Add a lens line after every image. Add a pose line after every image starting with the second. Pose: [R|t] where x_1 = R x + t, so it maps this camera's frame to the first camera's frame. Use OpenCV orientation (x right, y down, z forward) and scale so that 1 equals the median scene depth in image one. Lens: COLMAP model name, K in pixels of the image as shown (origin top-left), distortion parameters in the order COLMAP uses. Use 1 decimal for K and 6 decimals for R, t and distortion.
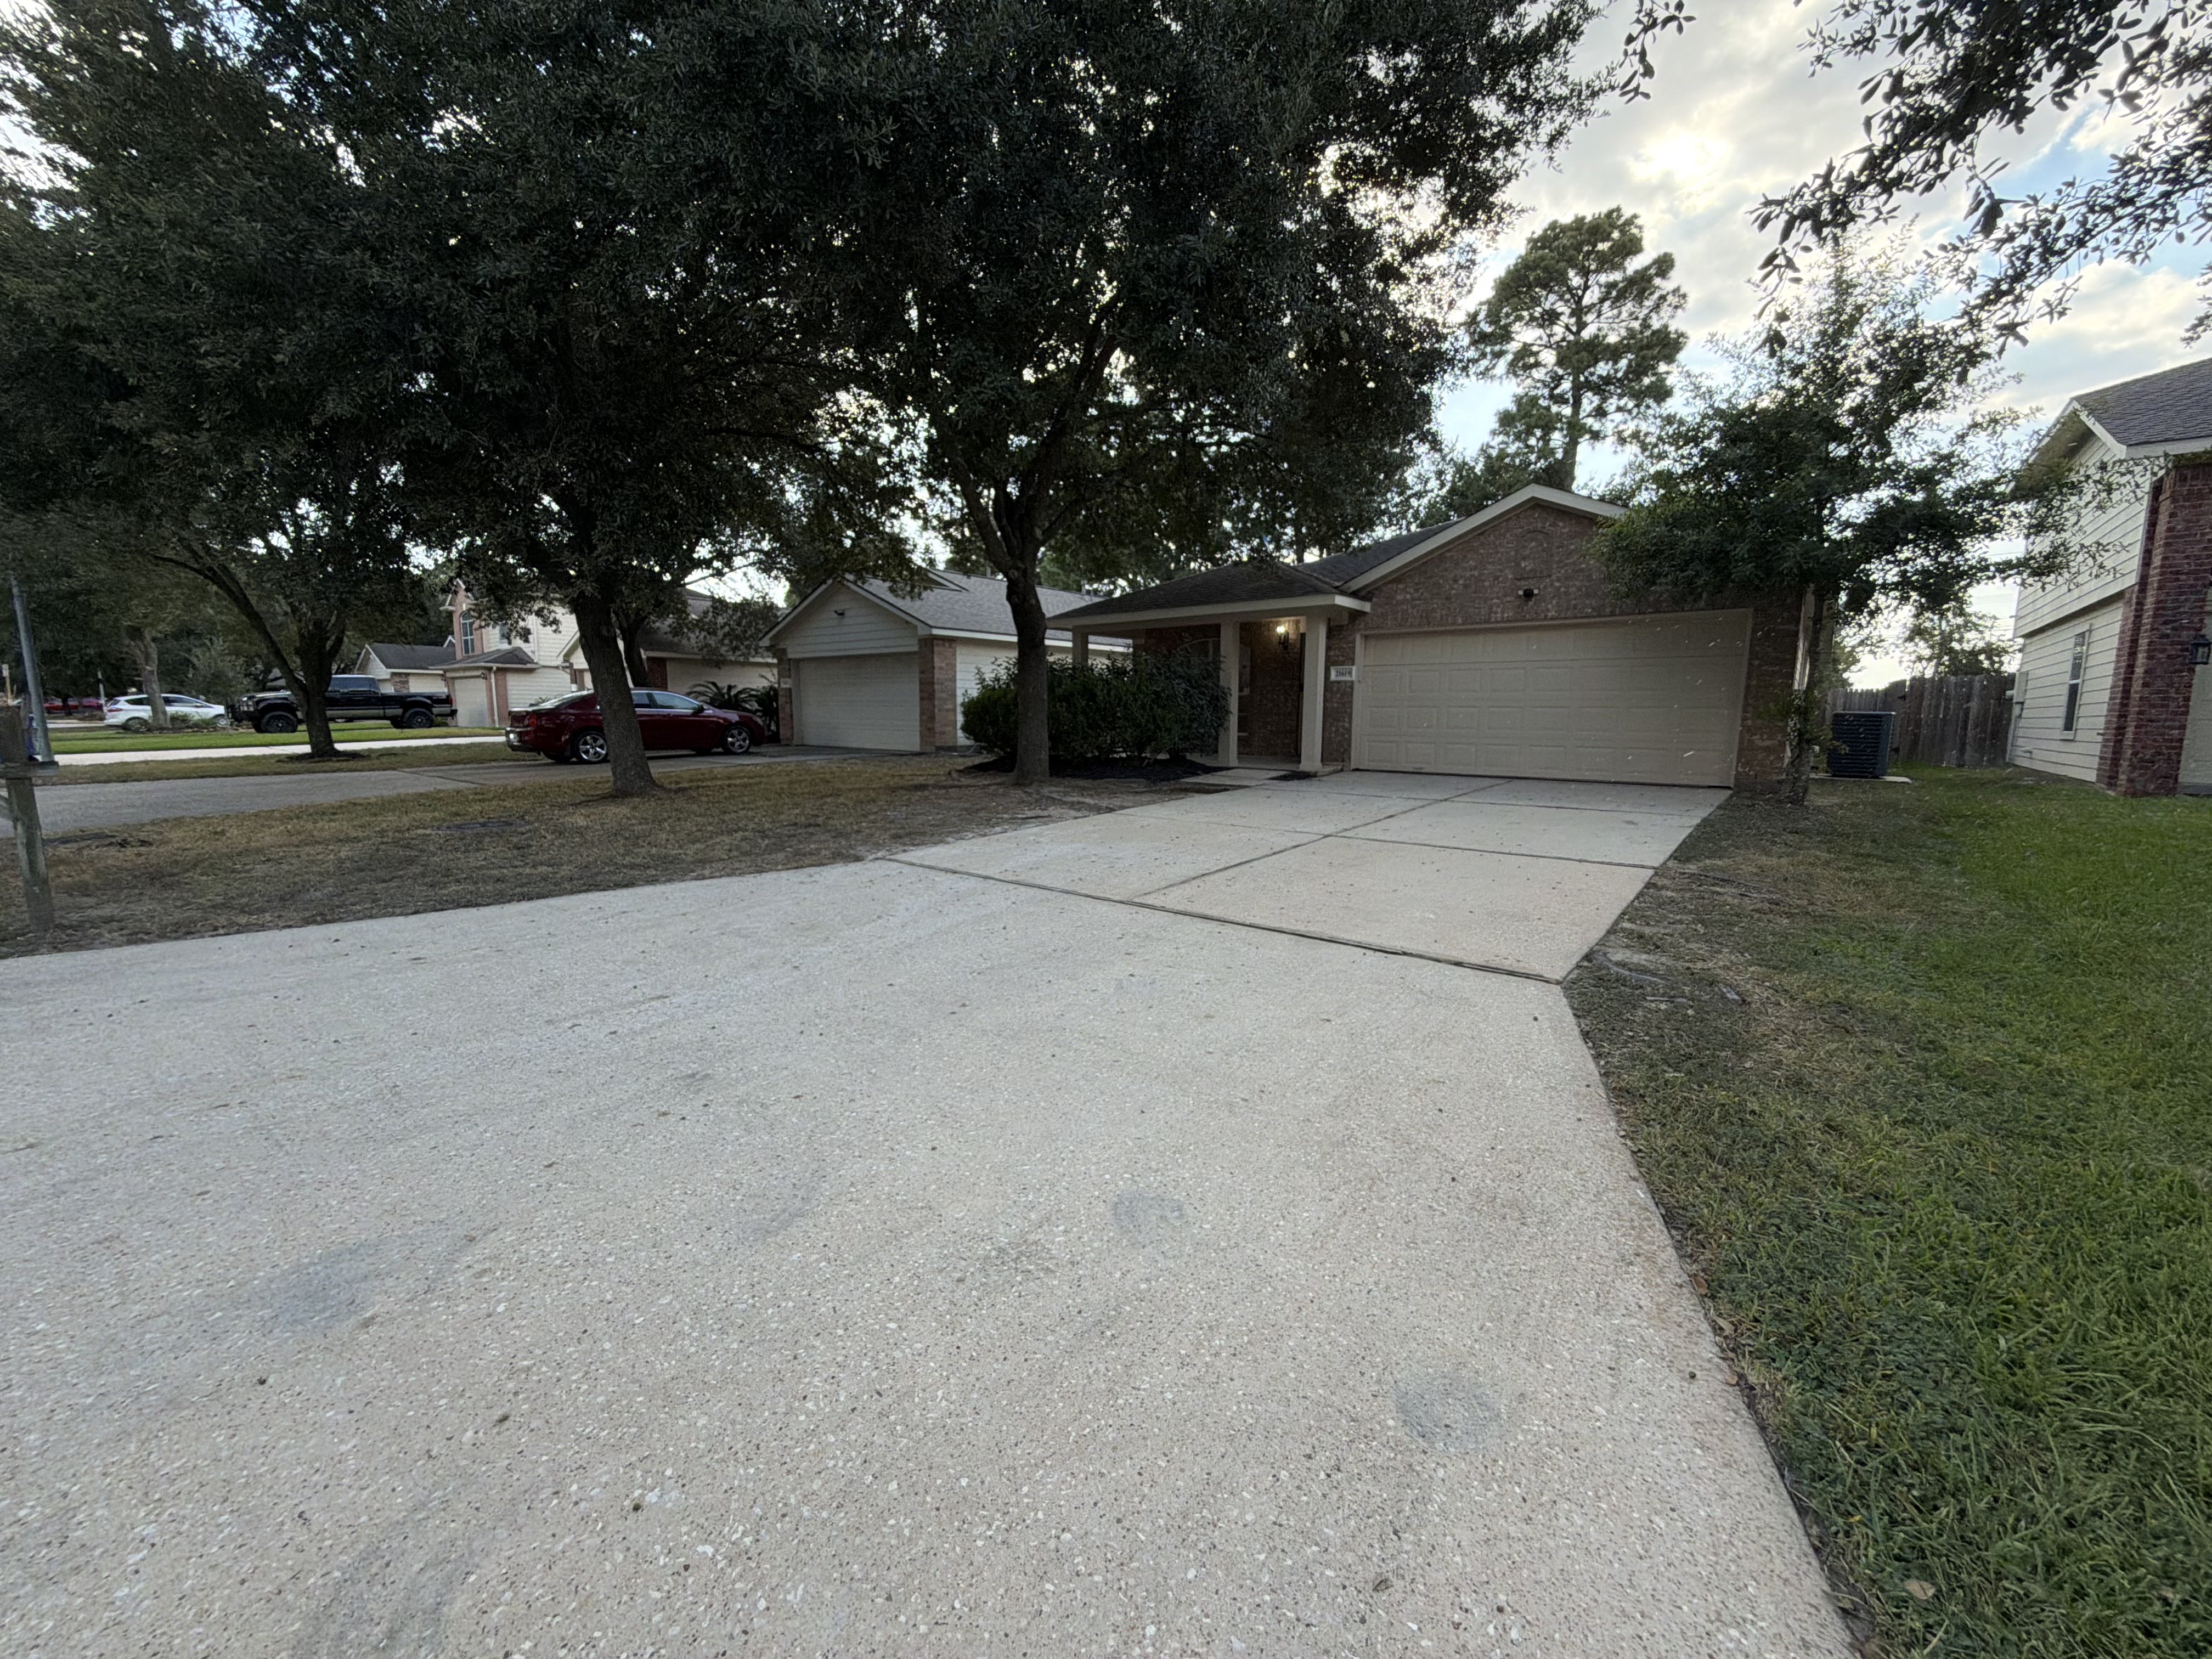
lens RADIAL K [[885.4, 0, 1106.0], [0, 885.4, 829.5], [0, 0, 1]] dist [0.000504, 0.000049]
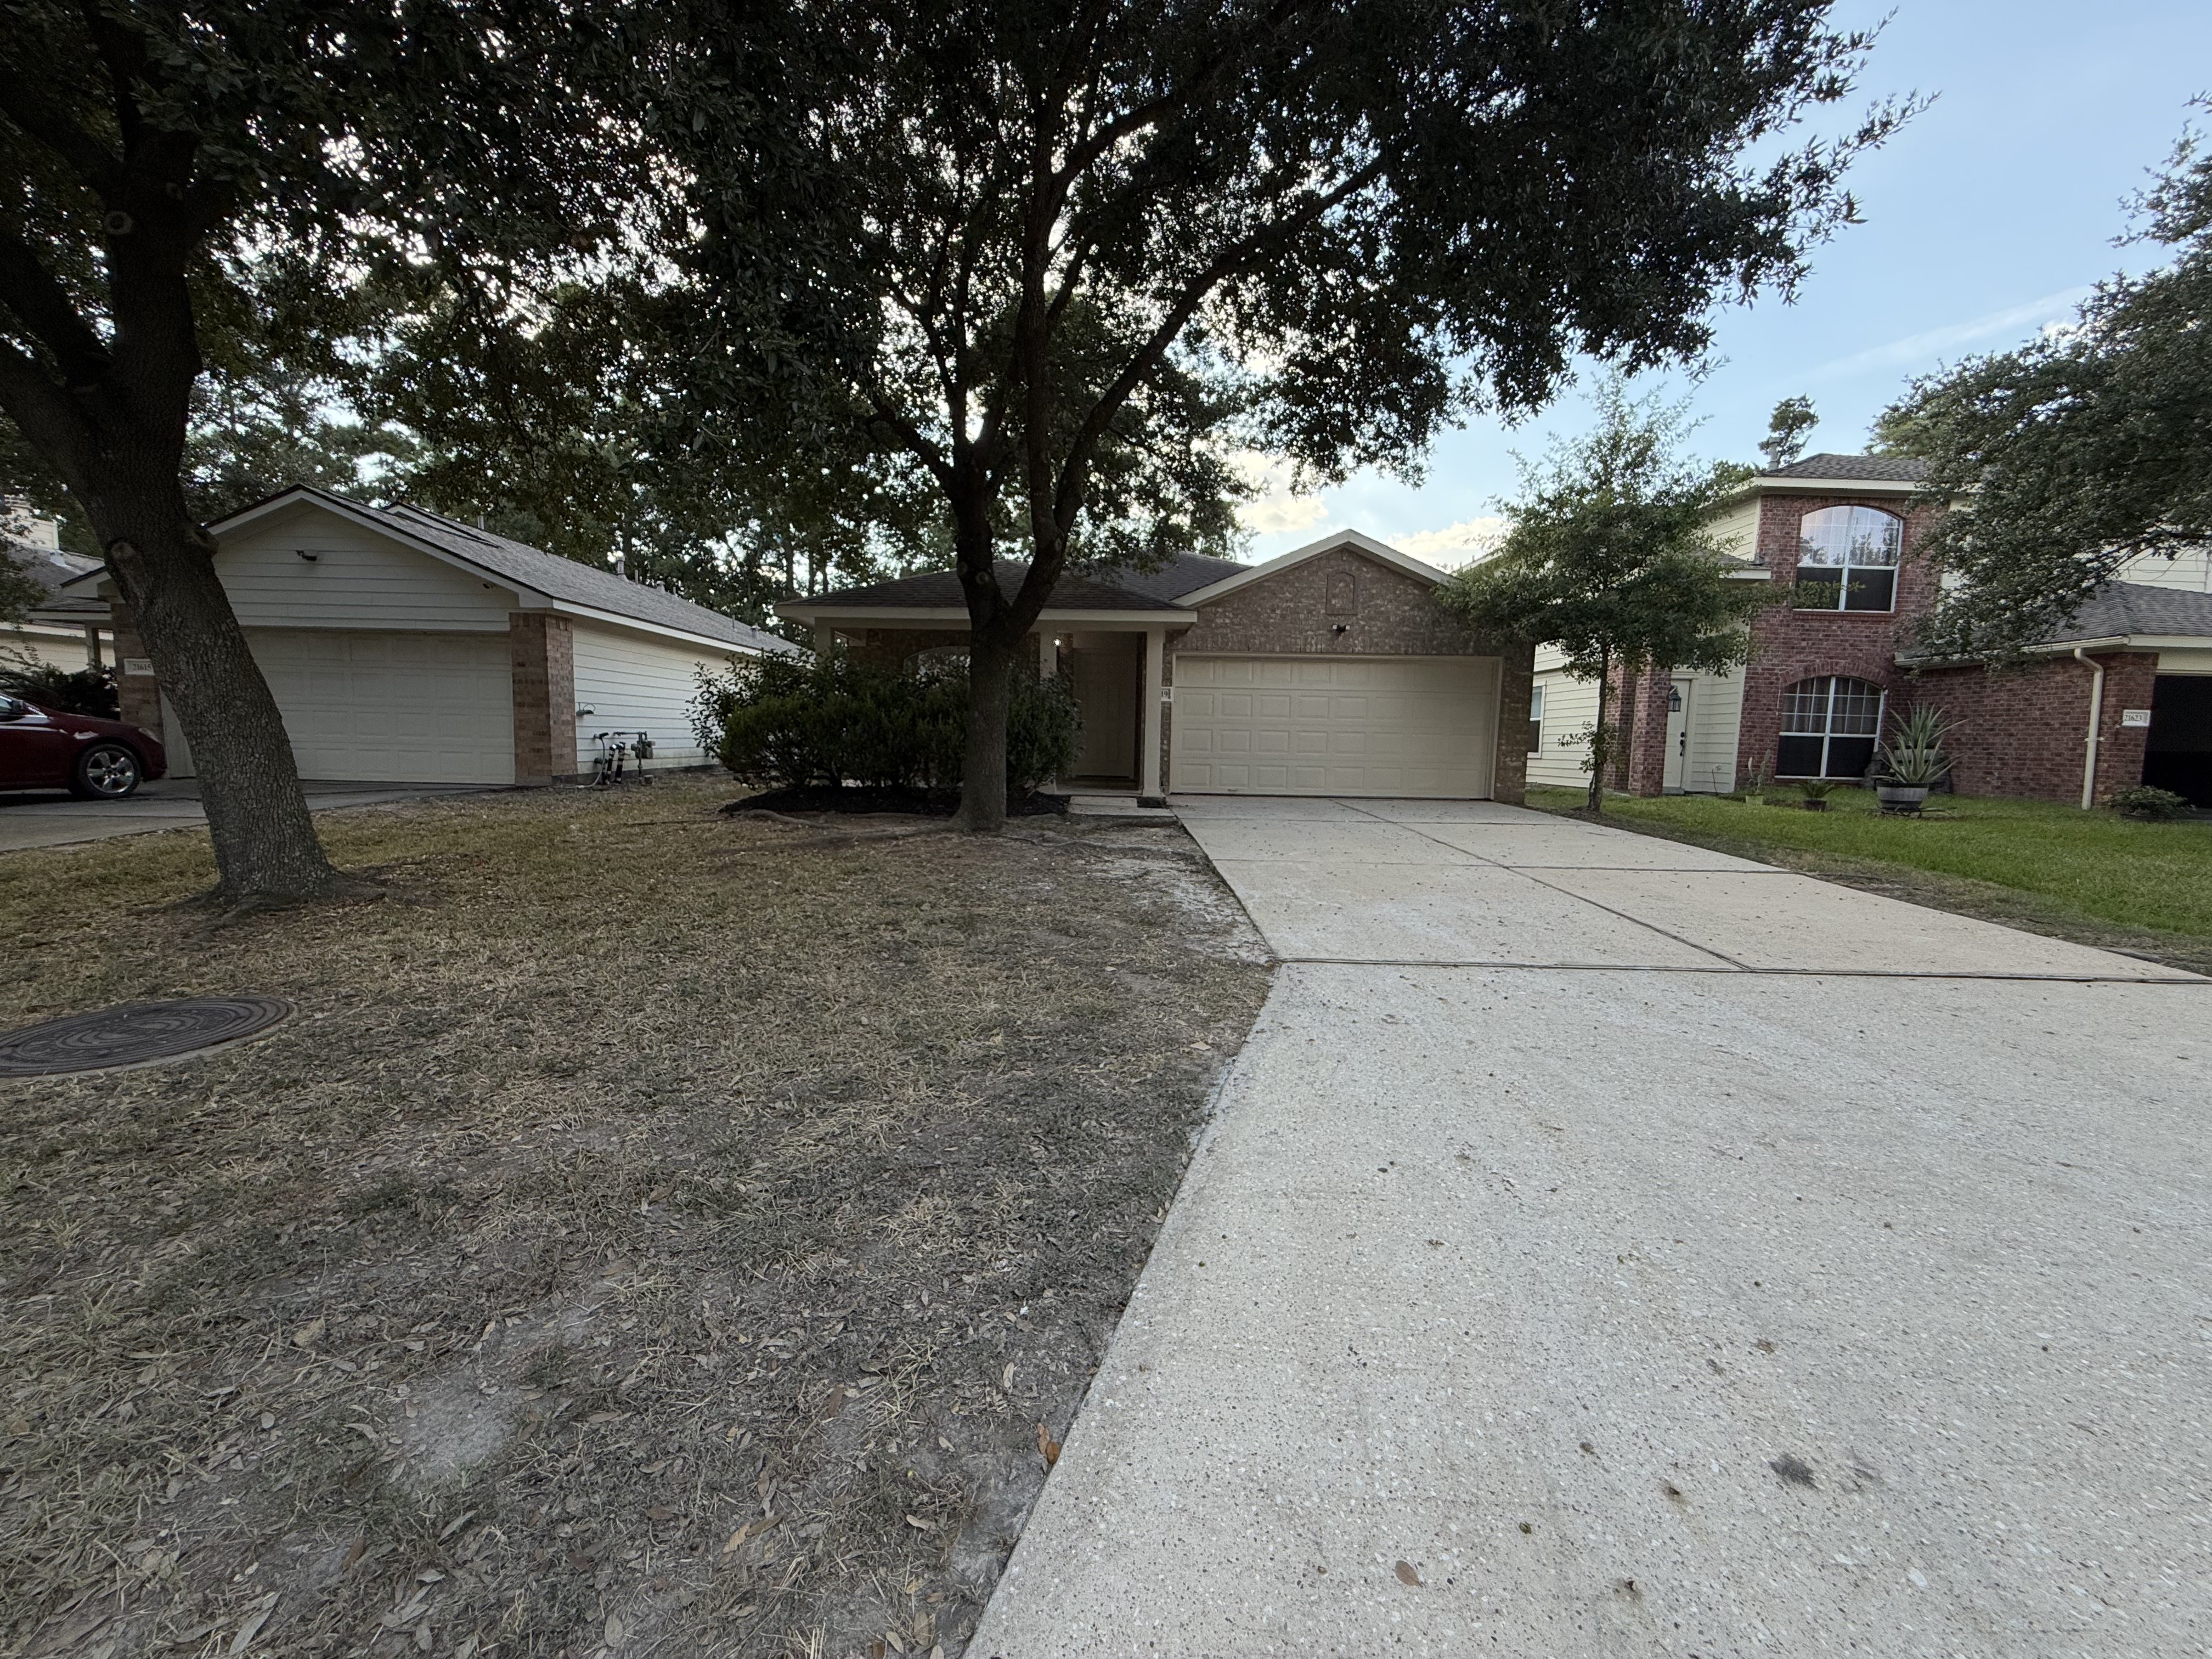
lens RADIAL K [[887.8, 0, 1098.9], [0, 887.8, 813.9], [0, 0, 1]] dist [0.000355, 0.000016]
pose [[0.774790, -0.044648, 0.630640, -0.430940], [0.068474, 0.997562, -0.013501, -0.041593], [-0.628499, 0.053643, 0.775958, 0.328023]]
